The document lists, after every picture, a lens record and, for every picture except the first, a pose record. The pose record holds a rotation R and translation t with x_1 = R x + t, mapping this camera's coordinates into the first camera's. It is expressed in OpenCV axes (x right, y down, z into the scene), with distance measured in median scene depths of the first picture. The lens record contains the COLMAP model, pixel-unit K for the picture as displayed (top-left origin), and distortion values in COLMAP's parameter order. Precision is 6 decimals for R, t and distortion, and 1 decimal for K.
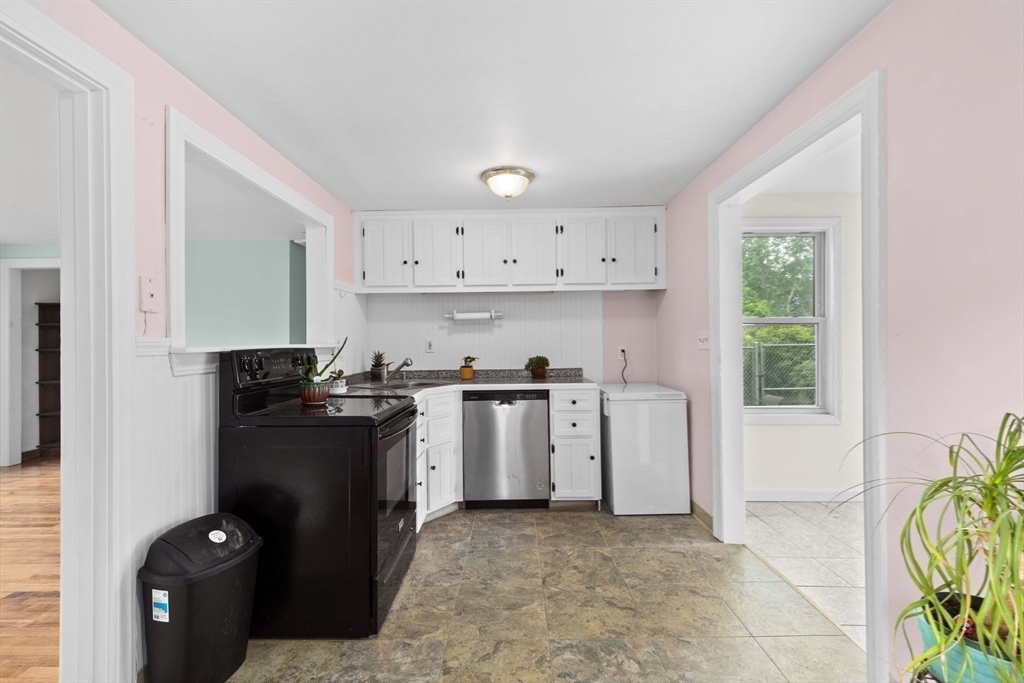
lens RADIAL K [[459.8, 0, 508.7], [0, 459.8, 338.3], [0, 0, 1]] dist [0.009664, -0.001925]
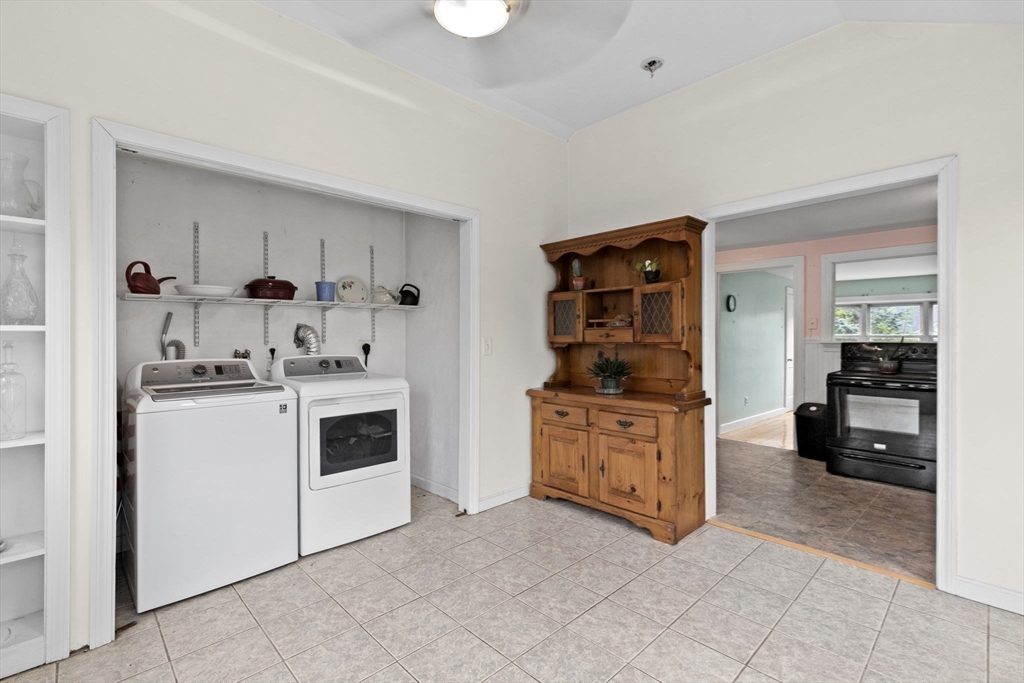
lens RADIAL K [[459.8, 0, 508.7], [0, 459.8, 338.3], [0, 0, 1]] dist [0.009664, -0.001925]
pose [[-0.715324, 0.001439, -0.698792, 1.405483], [0.005584, 0.999978, -0.003657, 0.000866], [0.698771, -0.006518, -0.715316, 0.910992]]
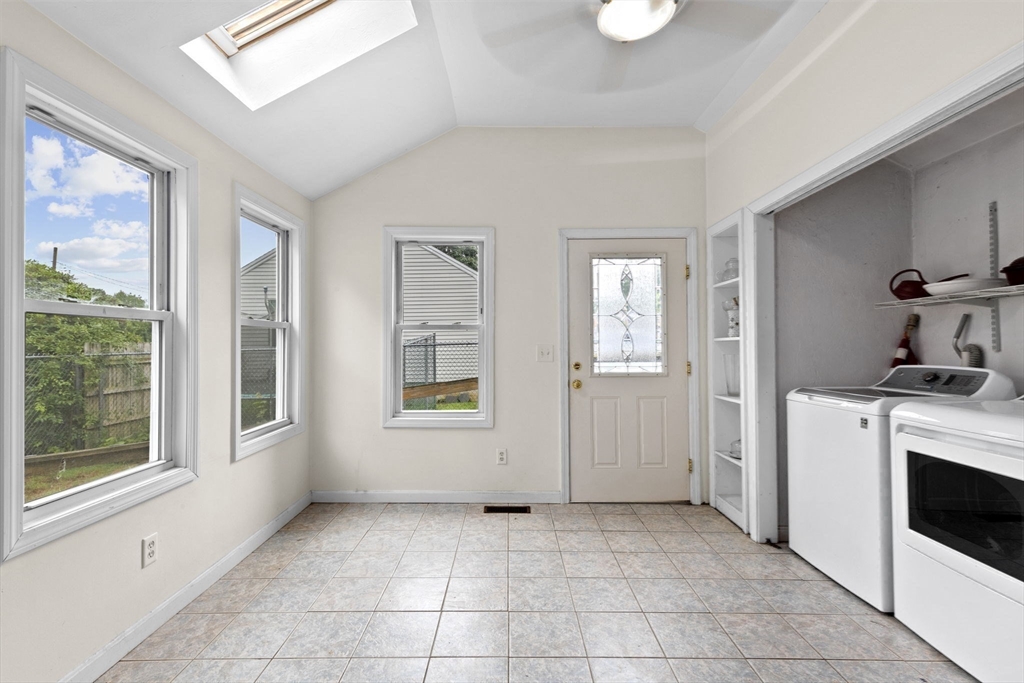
lens RADIAL K [[459.8, 0, 508.7], [0, 459.8, 338.3], [0, 0, 1]] dist [0.009664, -0.001925]
pose [[-0.007479, 0.017470, 0.999819, 0.438611], [0.002931, 0.999843, -0.017449, -0.001361], [-0.999968, 0.002800, -0.007529, 0.617463]]
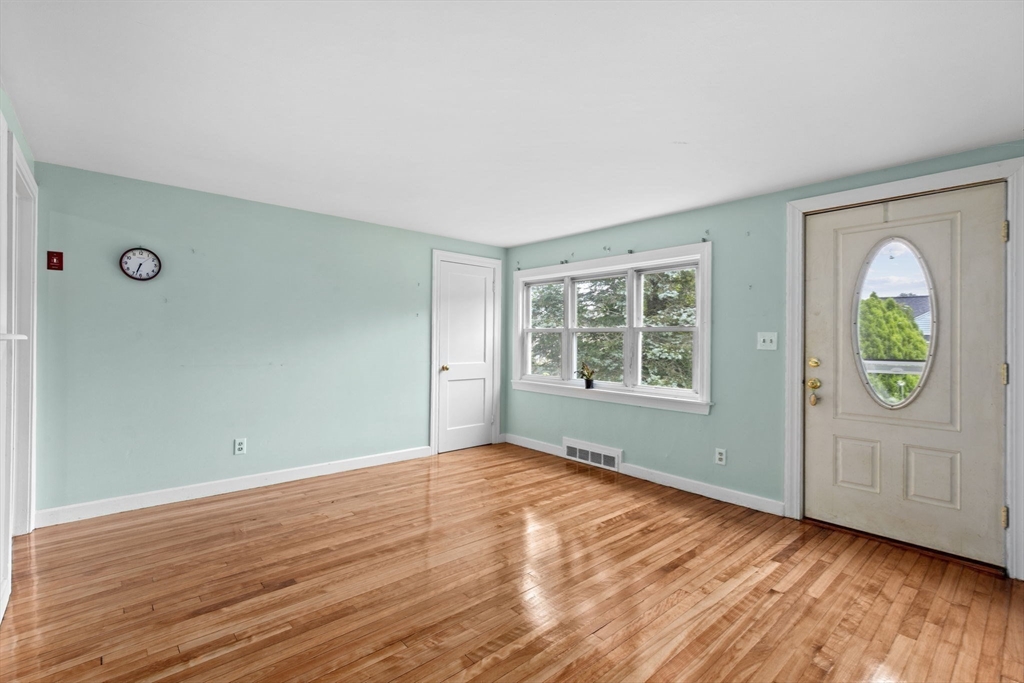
lens RADIAL K [[459.8, 0, 508.7], [0, 459.8, 338.3], [0, 0, 1]] dist [0.009664, -0.001925]
pose [[-0.742477, 0.000652, -0.669871, -0.534515], [0.001576, 0.999998, -0.000774, 0.020184], [0.669870, -0.001630, -0.742477, 1.463489]]
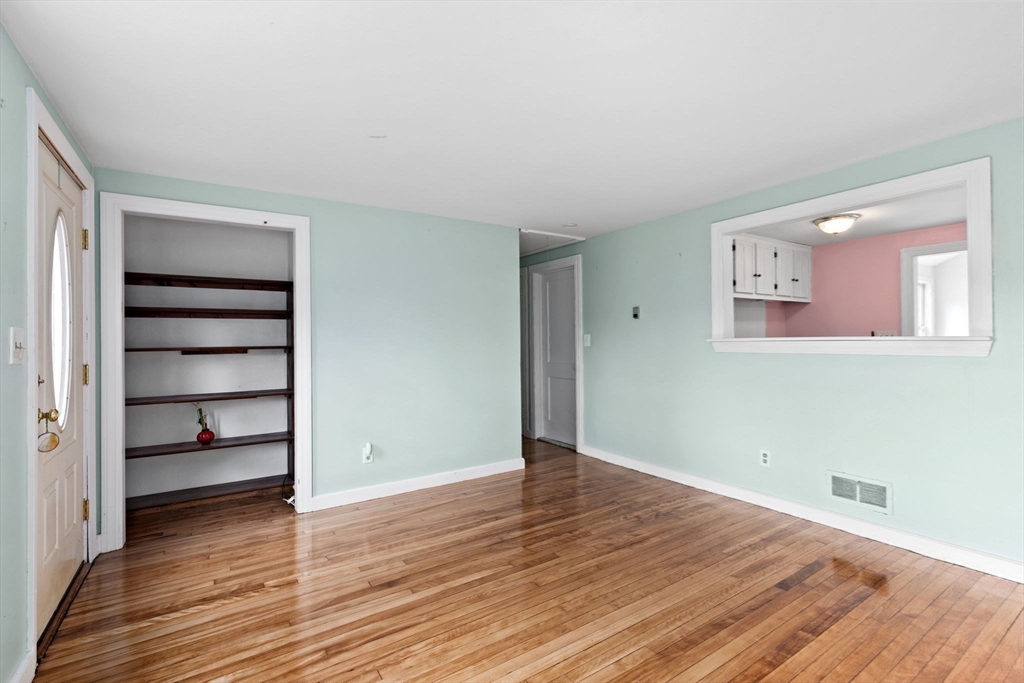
lens RADIAL K [[459.8, 0, 508.7], [0, 459.8, 338.3], [0, 0, 1]] dist [0.009664, -0.001925]
pose [[0.828931, 0.004083, 0.559336, -1.498917], [-0.001677, 0.999987, -0.004815, 0.019859], [-0.559349, 0.003053, 0.828927, 0.361741]]
